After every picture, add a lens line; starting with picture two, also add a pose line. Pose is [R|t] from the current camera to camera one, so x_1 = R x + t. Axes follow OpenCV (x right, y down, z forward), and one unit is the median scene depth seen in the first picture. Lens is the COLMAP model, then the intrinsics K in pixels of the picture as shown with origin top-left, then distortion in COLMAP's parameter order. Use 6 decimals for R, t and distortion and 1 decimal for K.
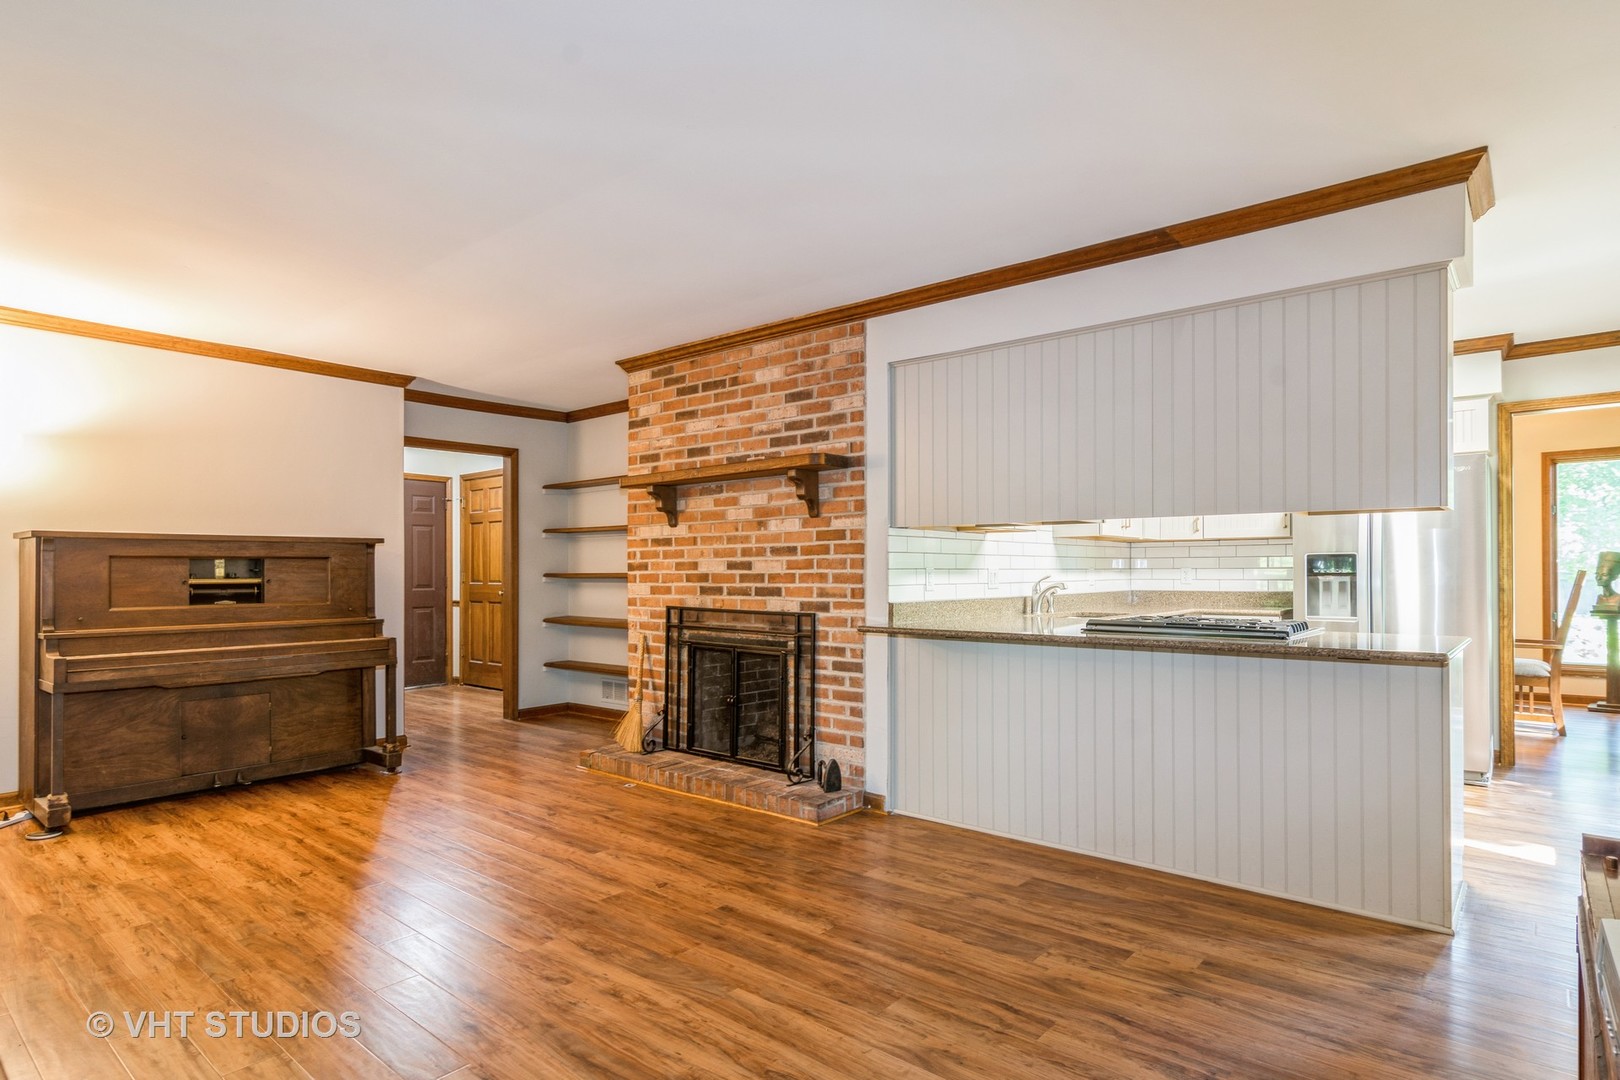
lens RADIAL K [[870.6, 0, 804.7], [0, 870.6, 568.1], [0, 0, 1]] dist [-0.001395, 0.000397]
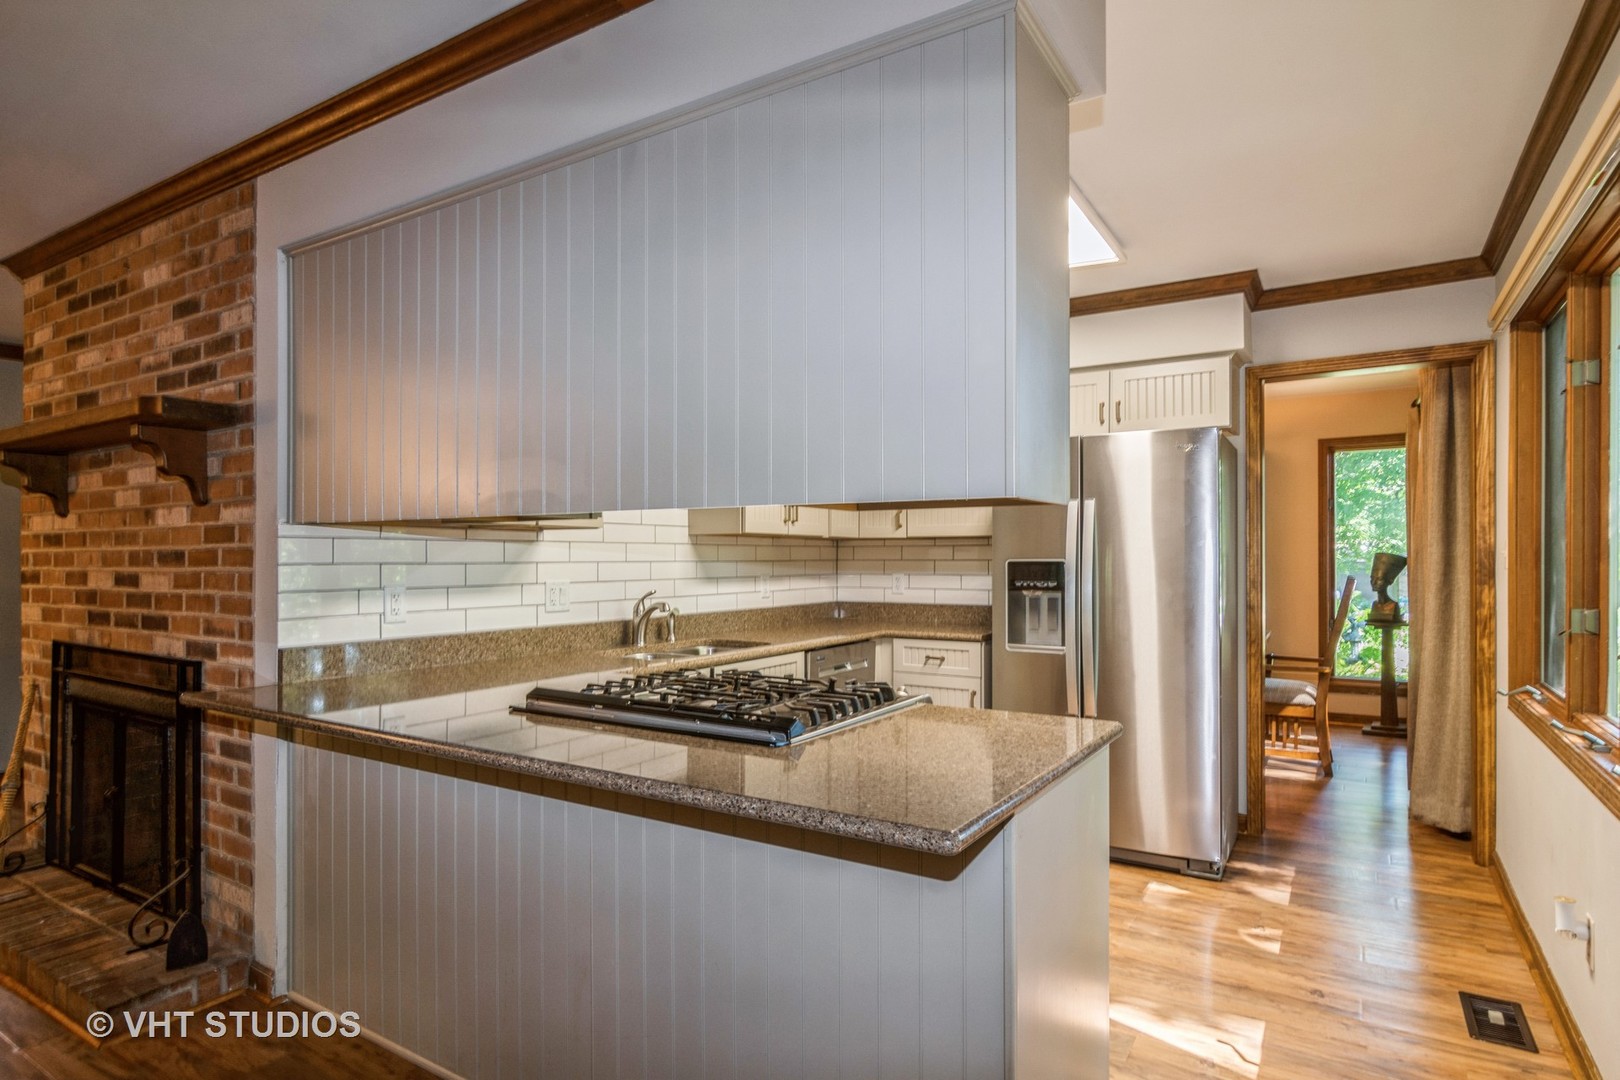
lens RADIAL K [[868.8, 0, 805.0], [0, 868.8, 557.7], [0, 0, 1]] dist [-0.002553, 0.001020]
pose [[0.990093, 0.002141, 0.140396, 0.337990], [-0.002712, 0.999989, 0.003876, -0.023712], [-0.140386, -0.004218, 0.990088, 0.324599]]
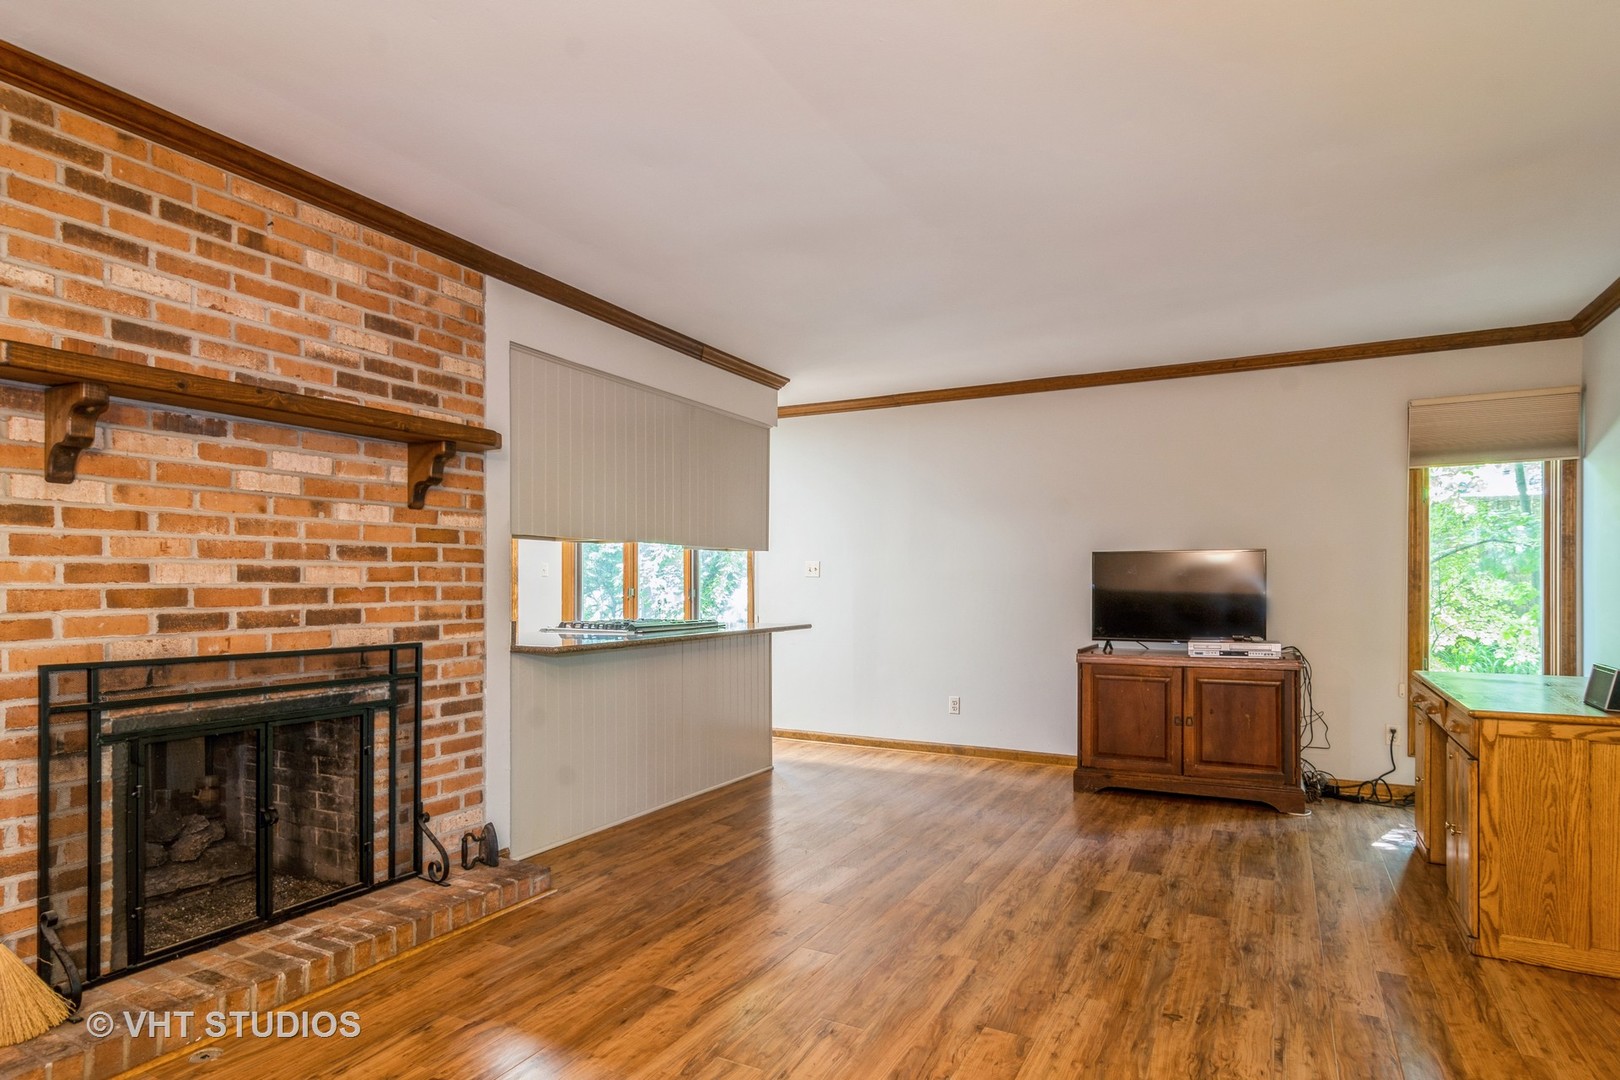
lens RADIAL K [[880.5, 0, 809.3], [0, 880.5, 582.7], [0, 0, 1]] dist [-0.000081, 0.000794]
pose [[-0.217977, 0.002141, 0.975952, -0.742037], [-0.003129, 0.999991, -0.002893, 0.003402], [-0.975949, -0.003684, -0.217968, 0.820214]]
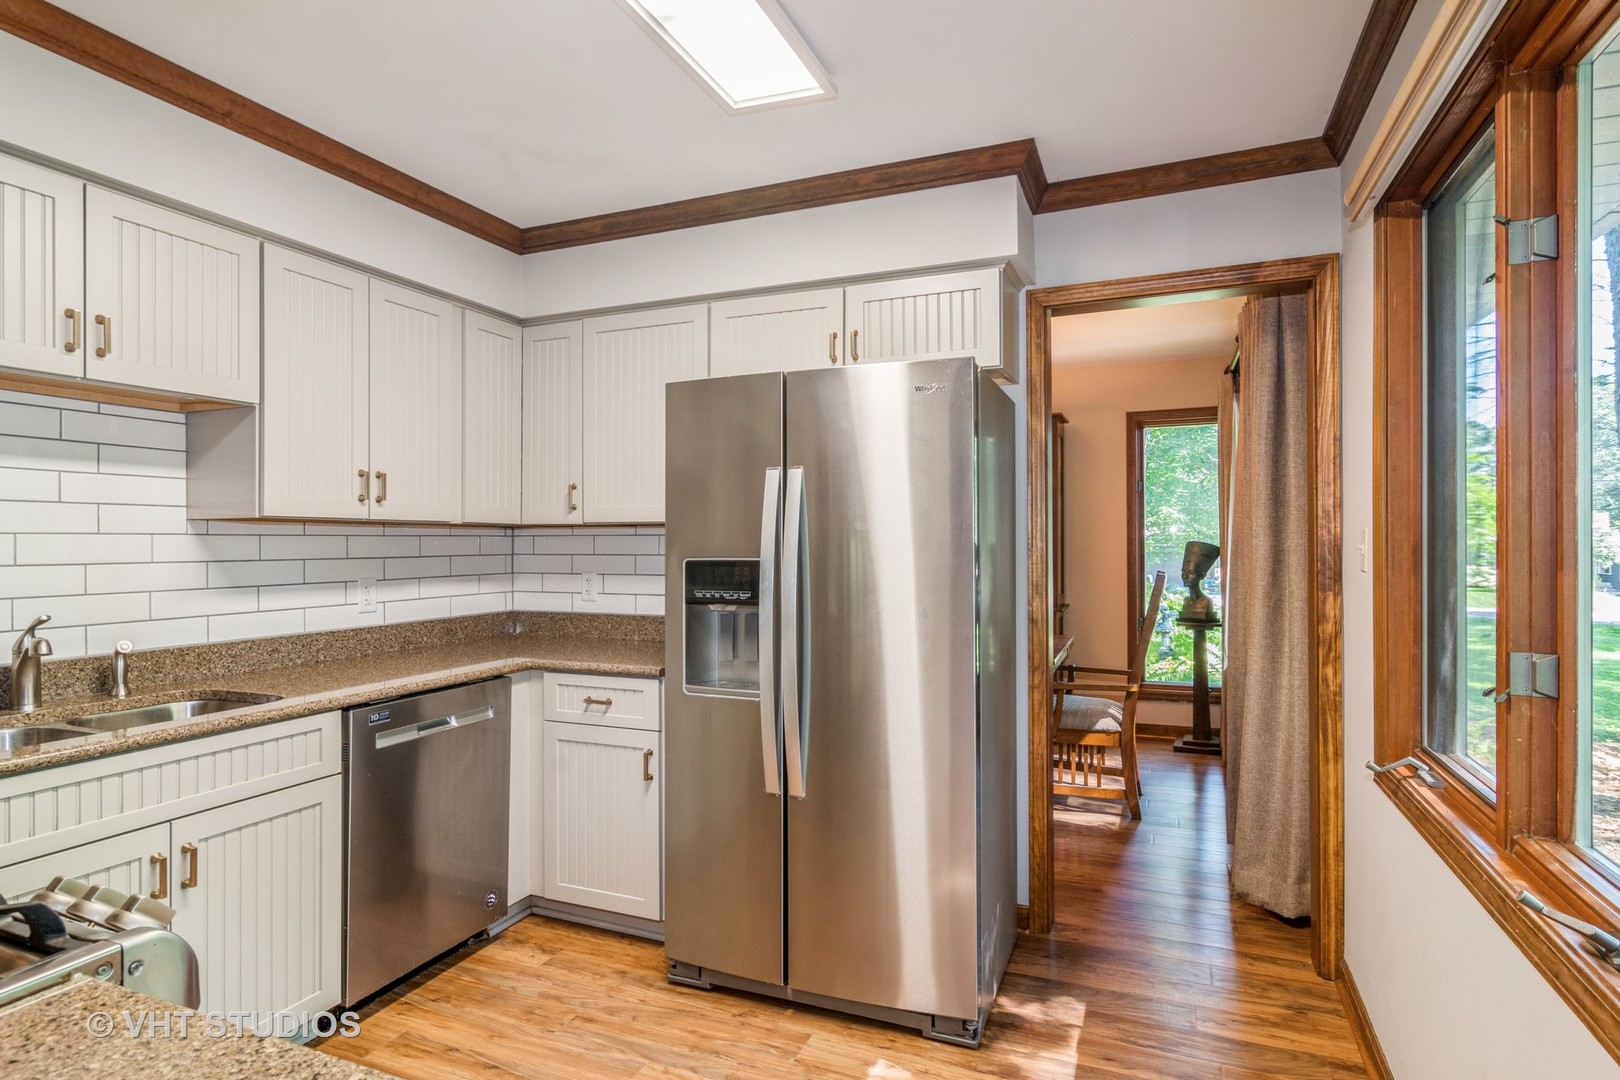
lens RADIAL K [[868.4, 0, 799.8], [0, 868.4, 537.6], [0, 0, 1]] dist [-0.001799, 0.000586]
pose [[0.953435, 0.002543, 0.301589, 0.548591], [-0.001961, 0.999996, -0.002234, -0.030895], [-0.301593, 0.001538, 0.953435, 0.570404]]
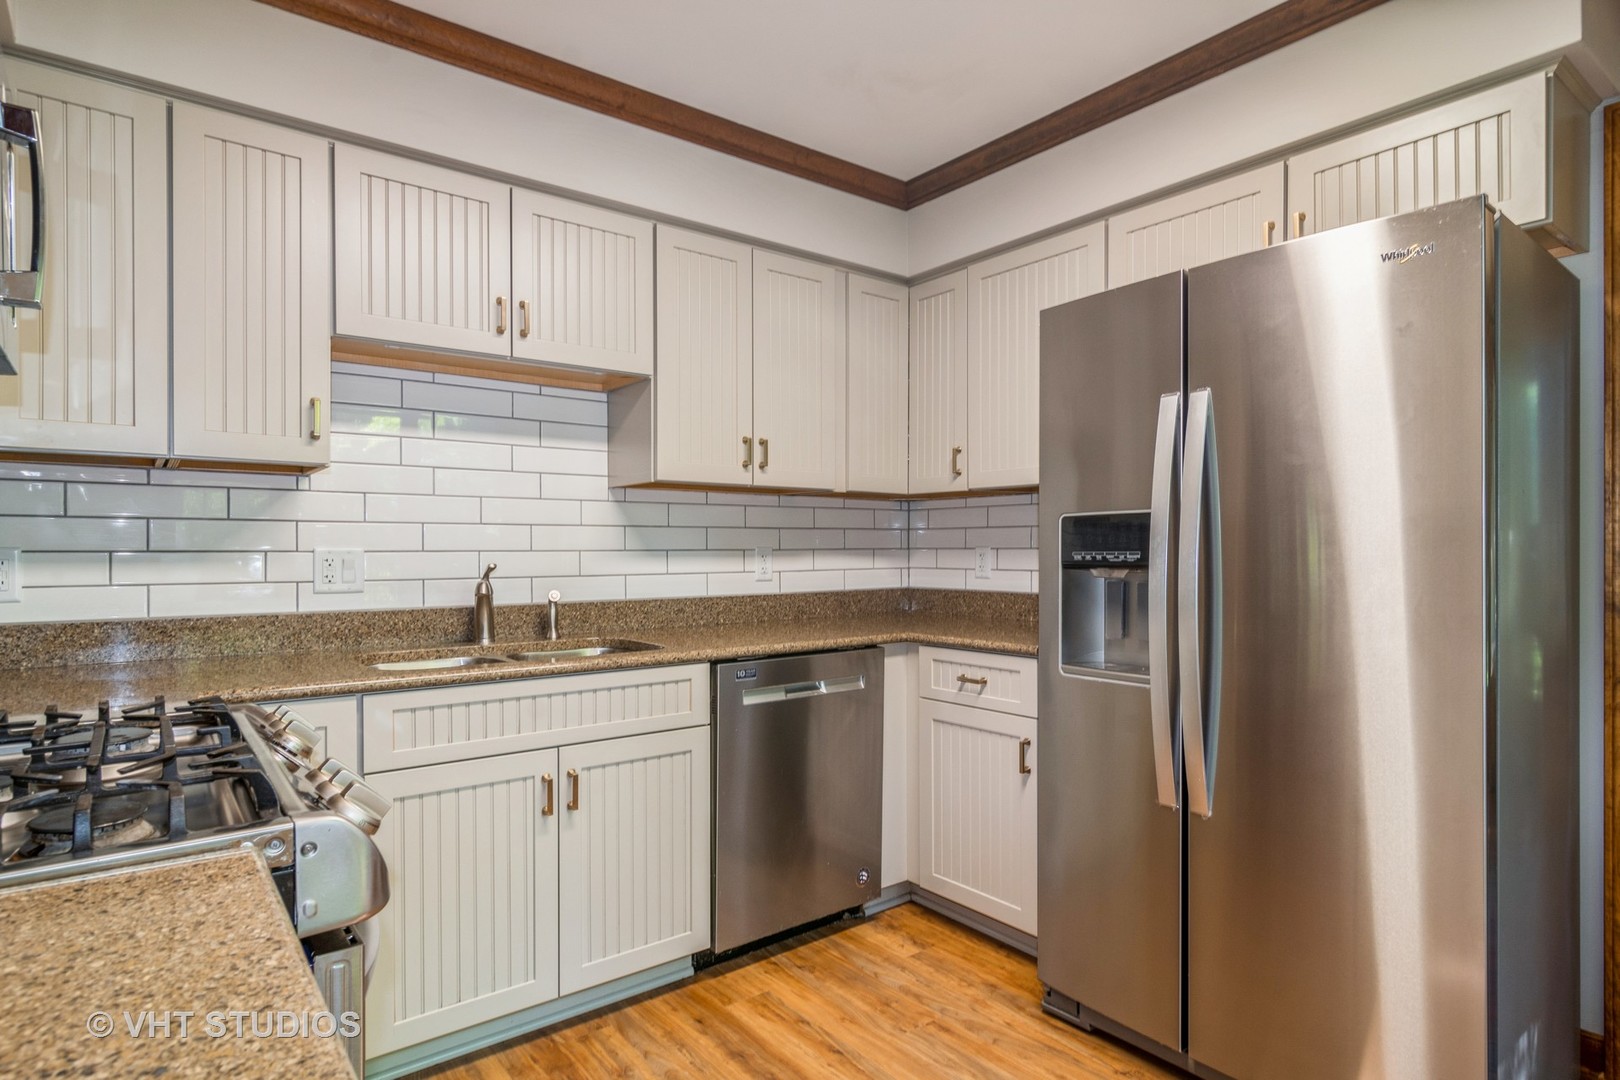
lens RADIAL K [[871.0, 0, 803.6], [0, 871.0, 551.7], [0, 0, 1]] dist [-0.002003, 0.000470]
pose [[0.979342, 0.001658, -0.202202, 0.604615], [-0.000036, 0.999968, 0.008028, -0.002600], [0.202209, -0.007855, 0.979311, 0.634195]]
